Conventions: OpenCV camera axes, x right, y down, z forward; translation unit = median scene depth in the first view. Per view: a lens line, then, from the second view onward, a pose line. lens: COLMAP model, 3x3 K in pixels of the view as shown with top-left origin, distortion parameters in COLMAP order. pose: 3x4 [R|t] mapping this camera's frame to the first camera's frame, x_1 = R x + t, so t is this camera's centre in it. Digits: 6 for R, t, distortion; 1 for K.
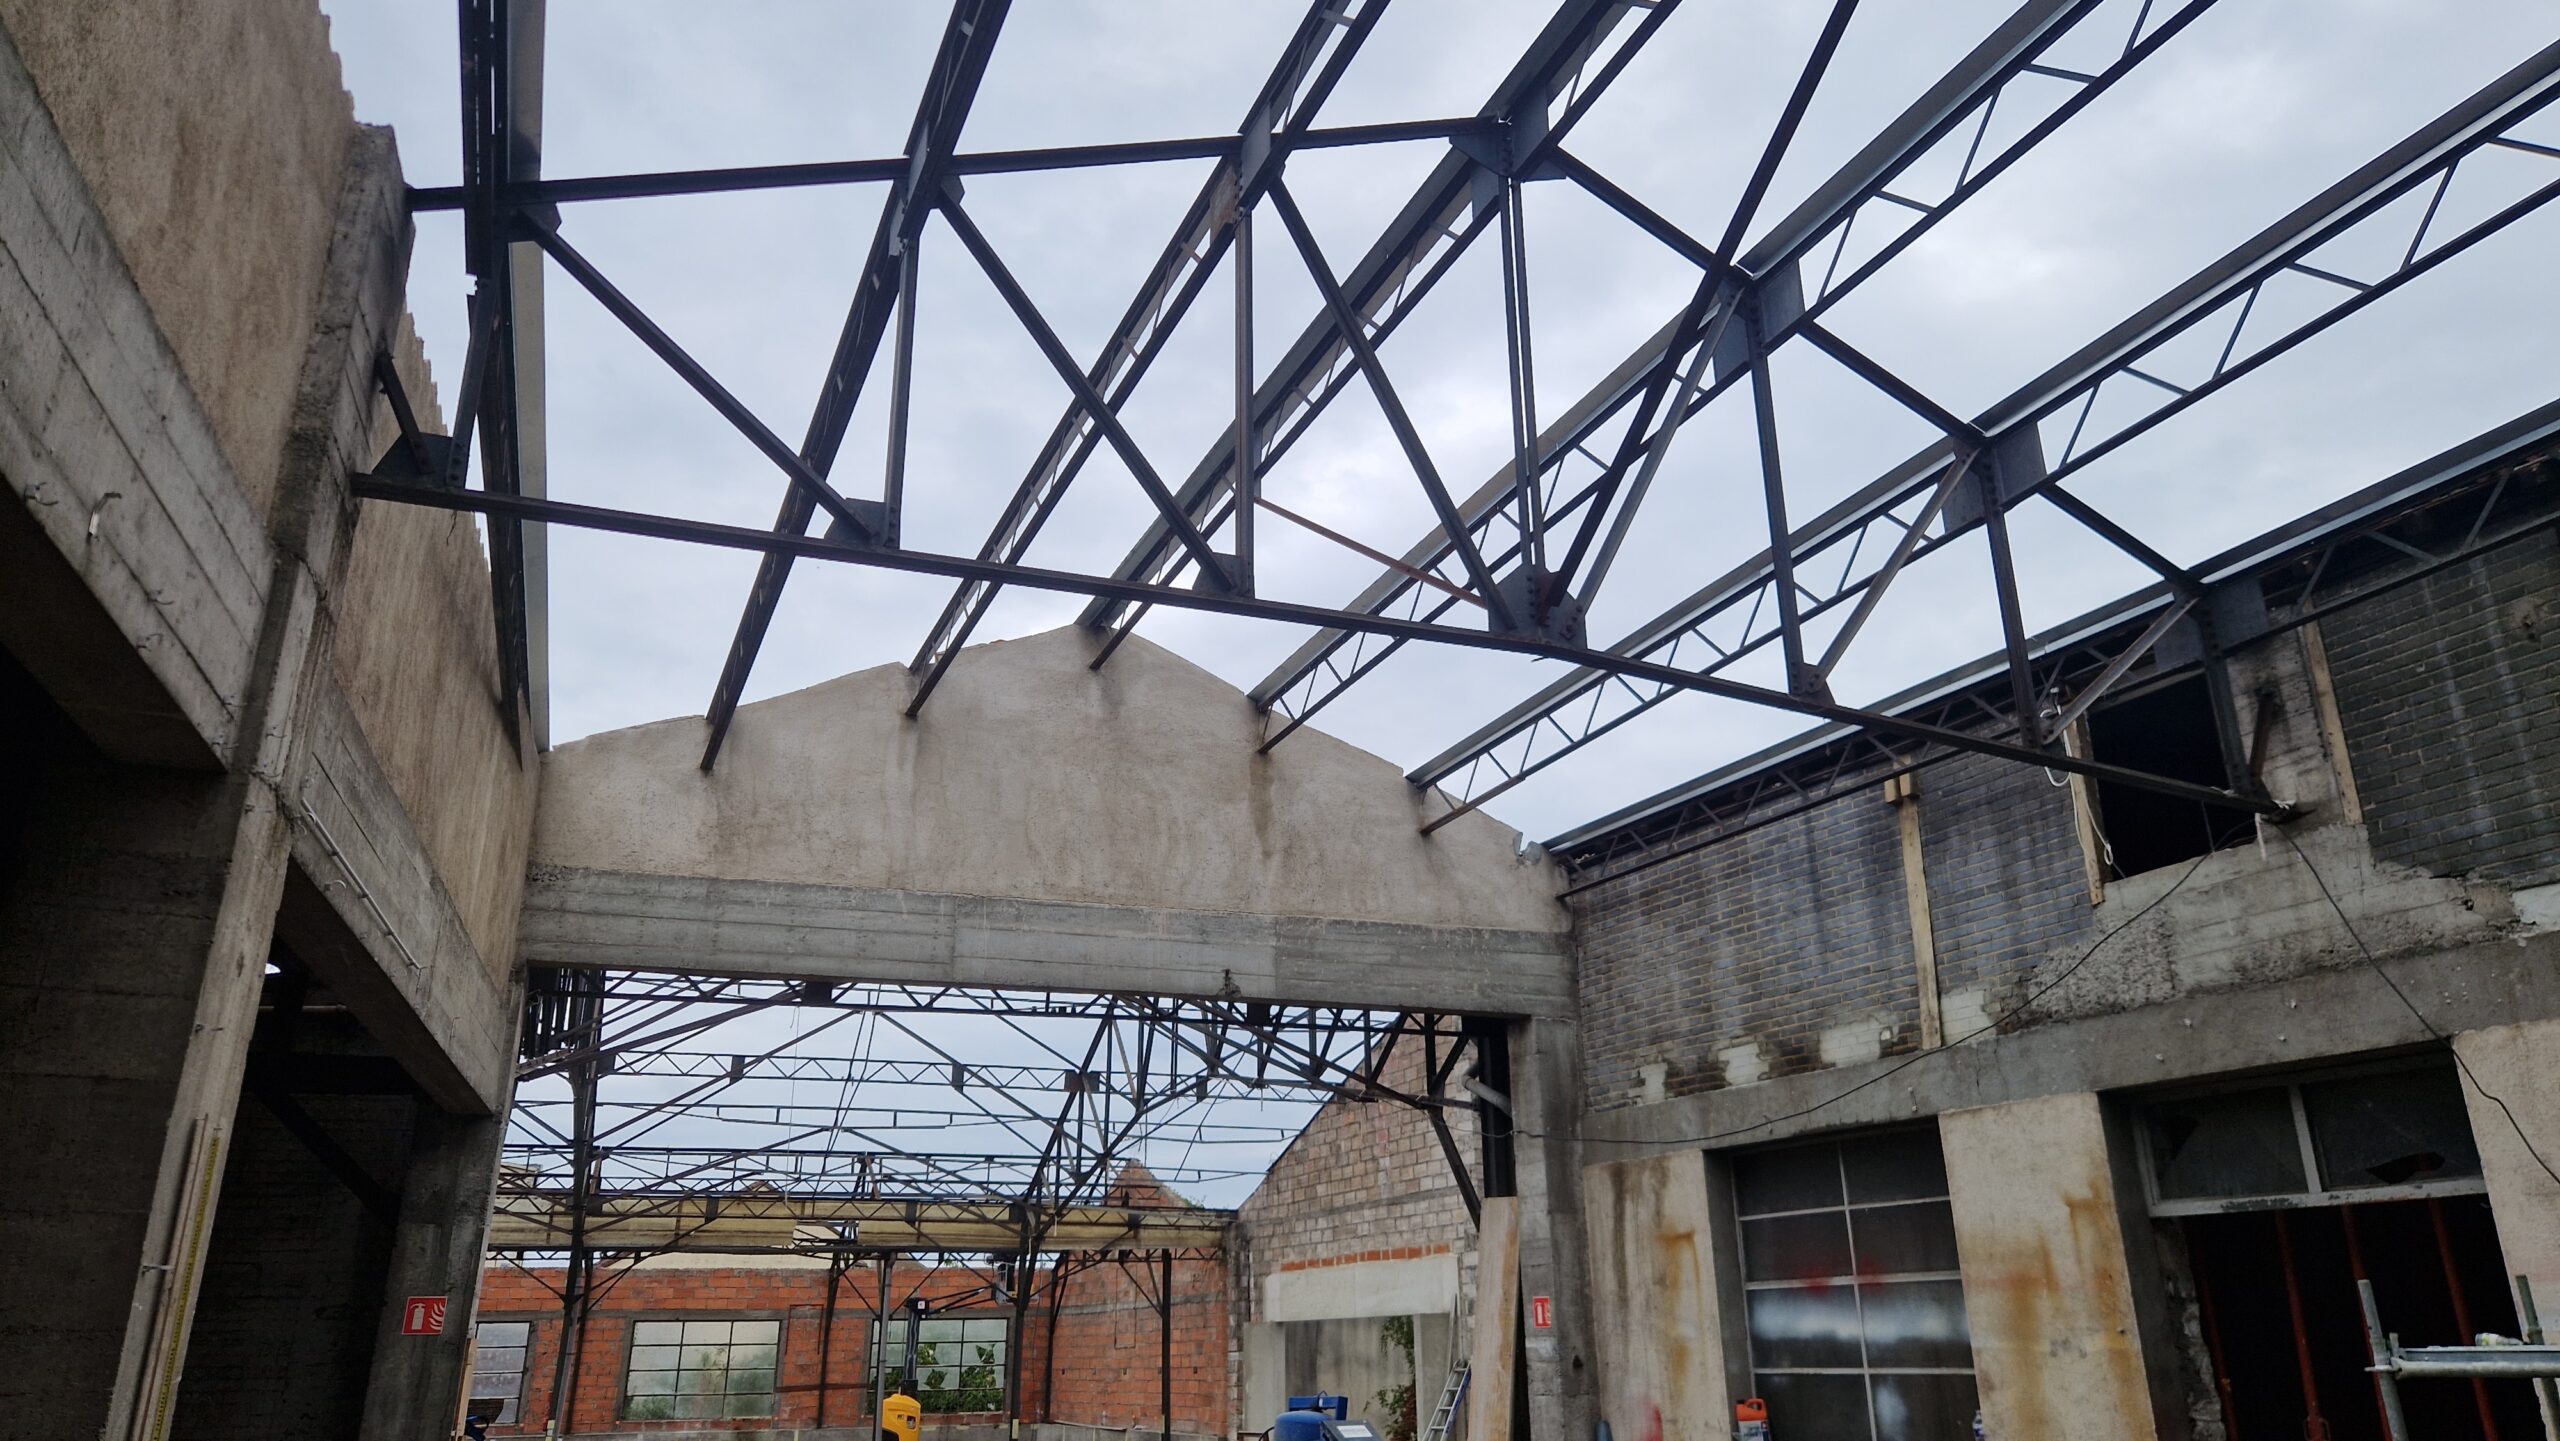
lens RADIAL K [[1718.0, 0, 1284.6], [0, 1718.0, 709.6], [0, 0, 1]] dist [0.043641, -0.025816]
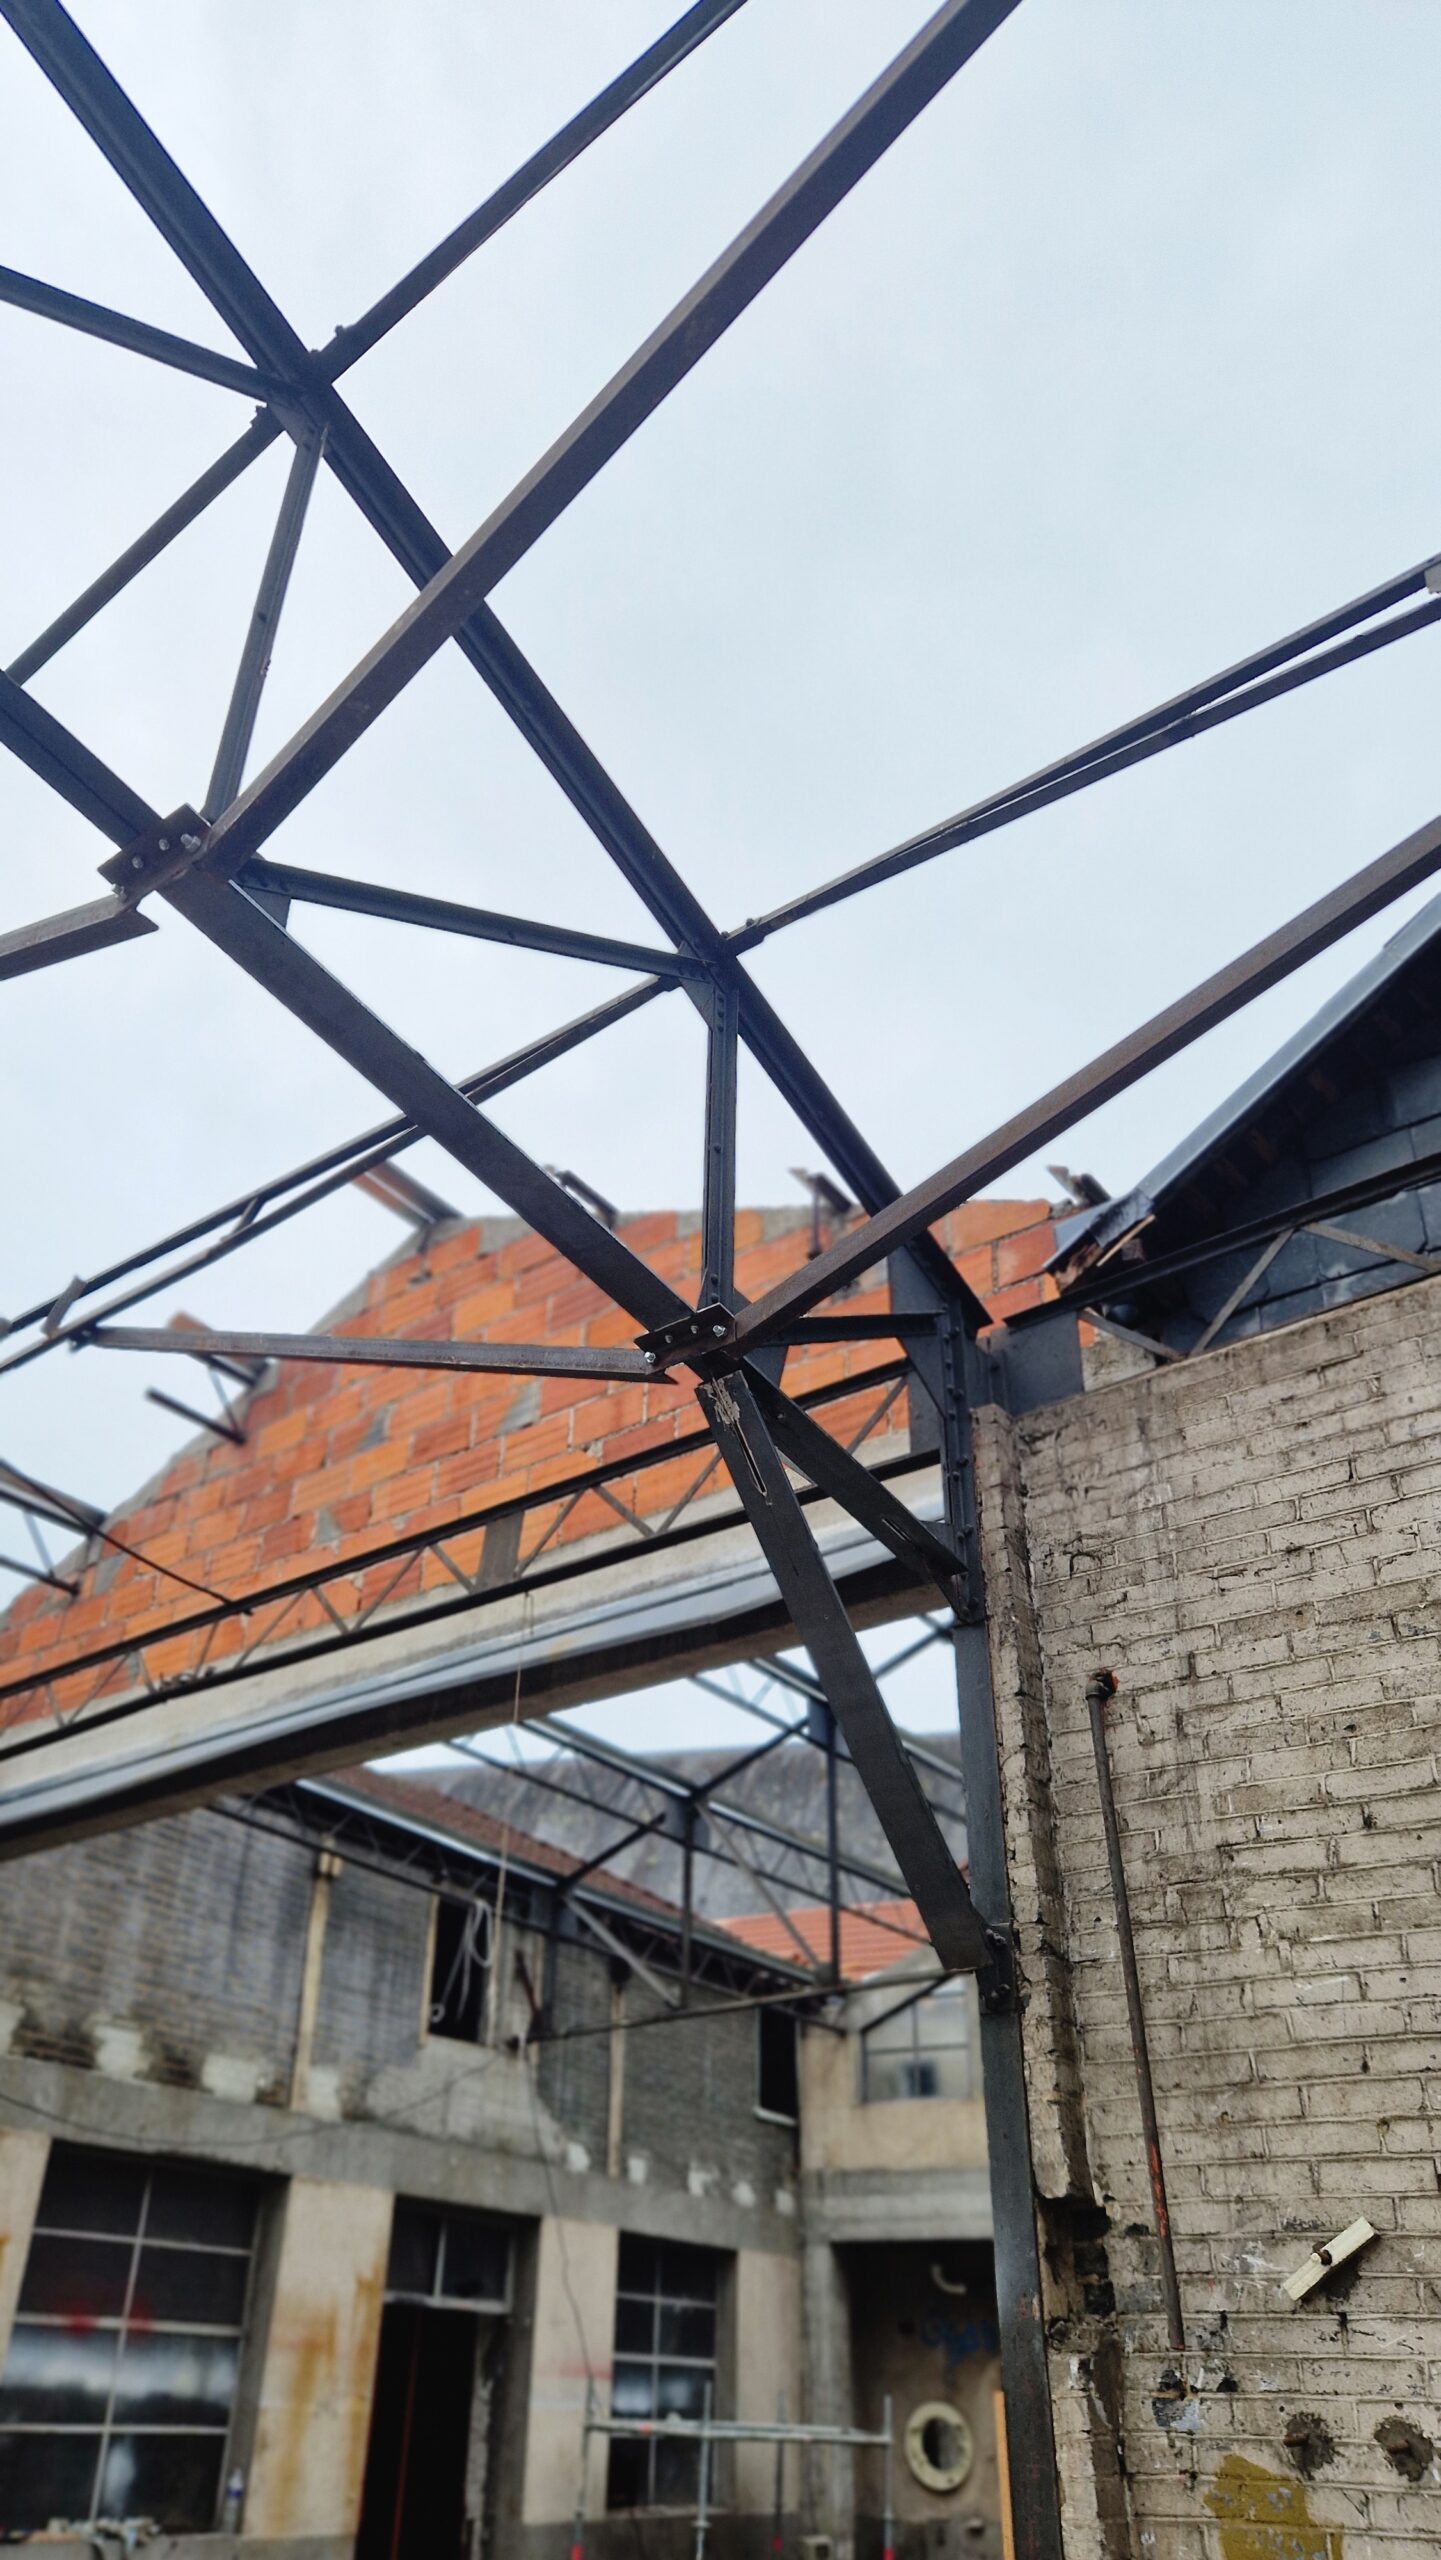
lens RADIAL K [[1718.0, 0, 714.5], [0, 1718.0, 1280.4], [0, 0, 1]] dist [0.043641, -0.025816]
pose [[-0.516365, 0.459430, 0.722697, -0.818137], [-0.328449, 0.673123, -0.662591, 0.476146], [-0.790878, -0.579508, -0.196678, 1.273040]]
